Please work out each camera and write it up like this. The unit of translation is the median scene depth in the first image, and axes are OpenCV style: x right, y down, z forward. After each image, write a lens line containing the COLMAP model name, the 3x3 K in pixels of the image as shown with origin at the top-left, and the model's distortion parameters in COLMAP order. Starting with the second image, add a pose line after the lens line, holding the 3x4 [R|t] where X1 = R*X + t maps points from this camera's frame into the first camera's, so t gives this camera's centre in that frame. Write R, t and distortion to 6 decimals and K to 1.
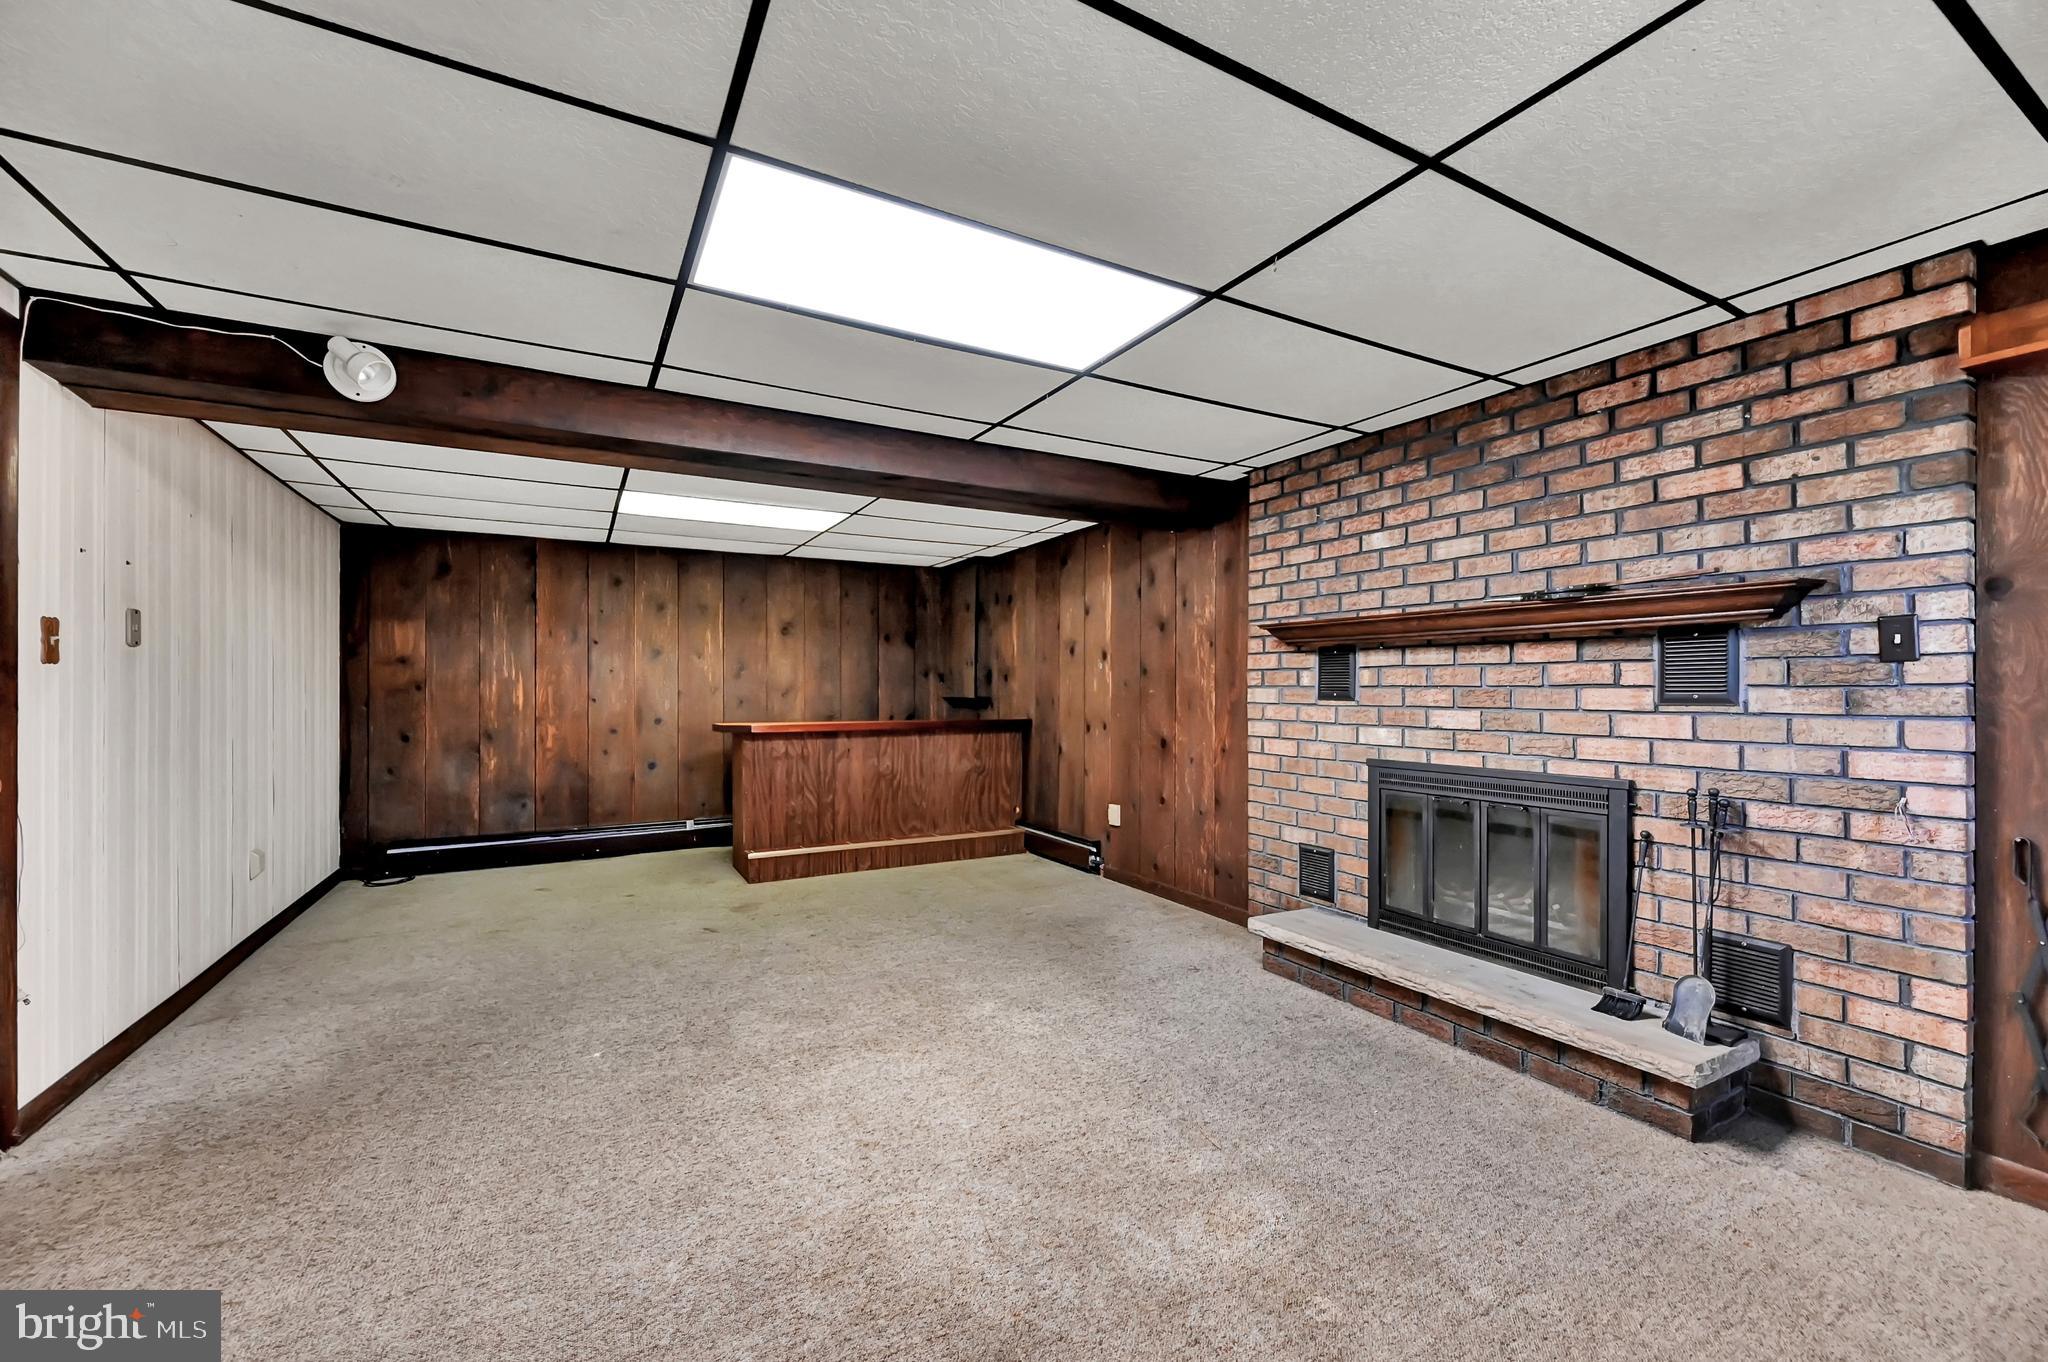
lens RADIAL K [[816.4, 0, 1022.2], [0, 816.4, 687.1], [0, 0, 1]] dist [-0.000597, 0.000206]
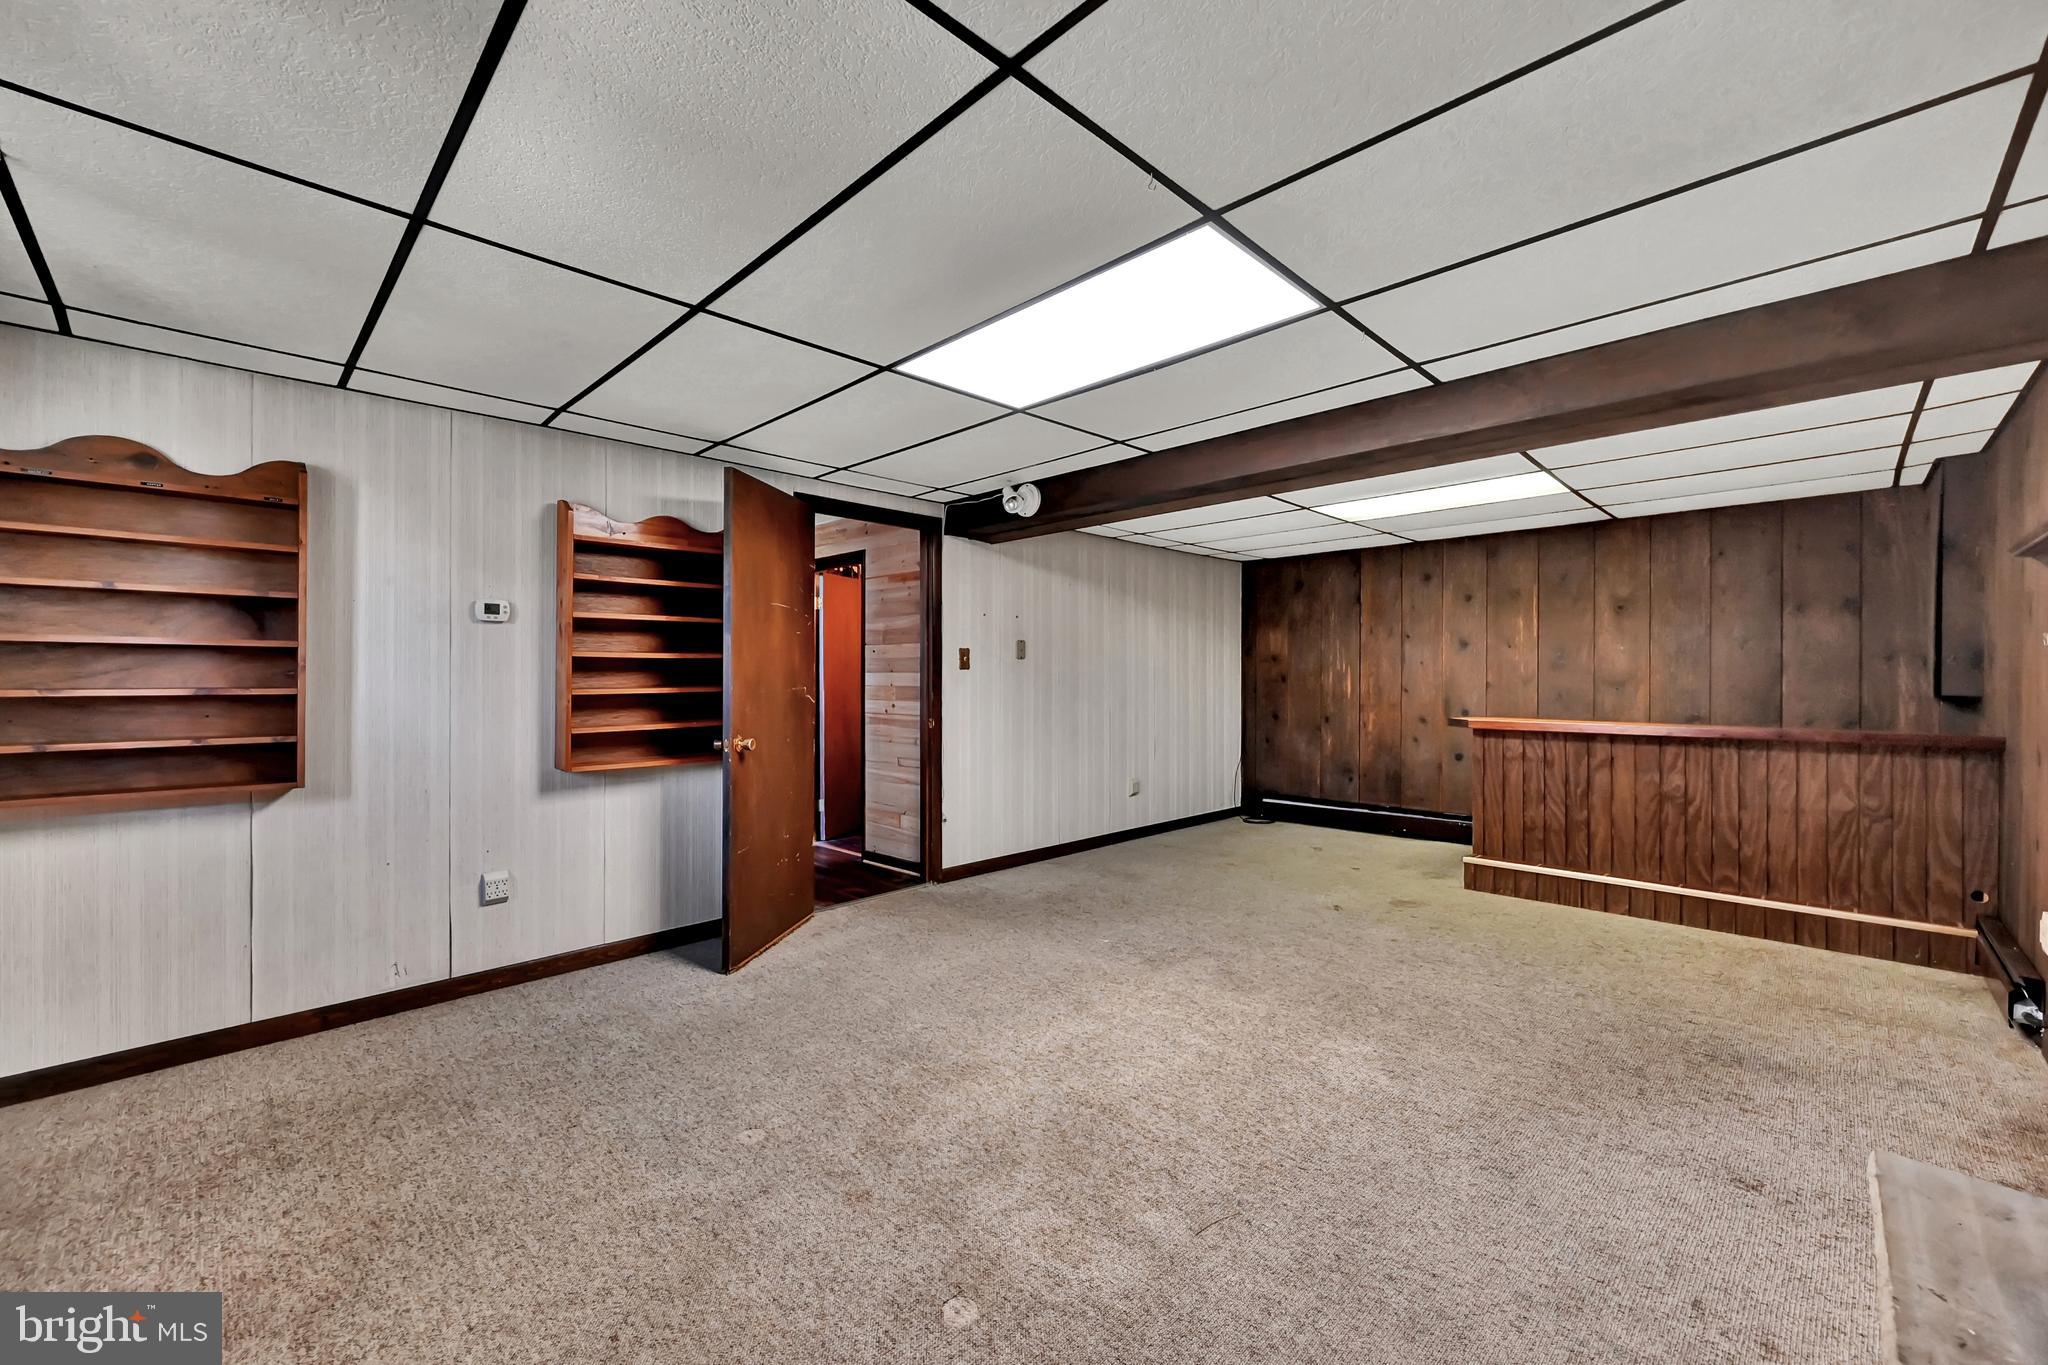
lens RADIAL K [[812.3, 0, 1022.1], [0, 812.3, 681.9], [0, 0, 1]] dist [0.007806, 0.000250]
pose [[0.277647, 0.005896, -0.960665, 0.385517], [0.003229, 0.999970, 0.007070, -0.004978], [0.960678, -0.005065, 0.277620, 0.228488]]
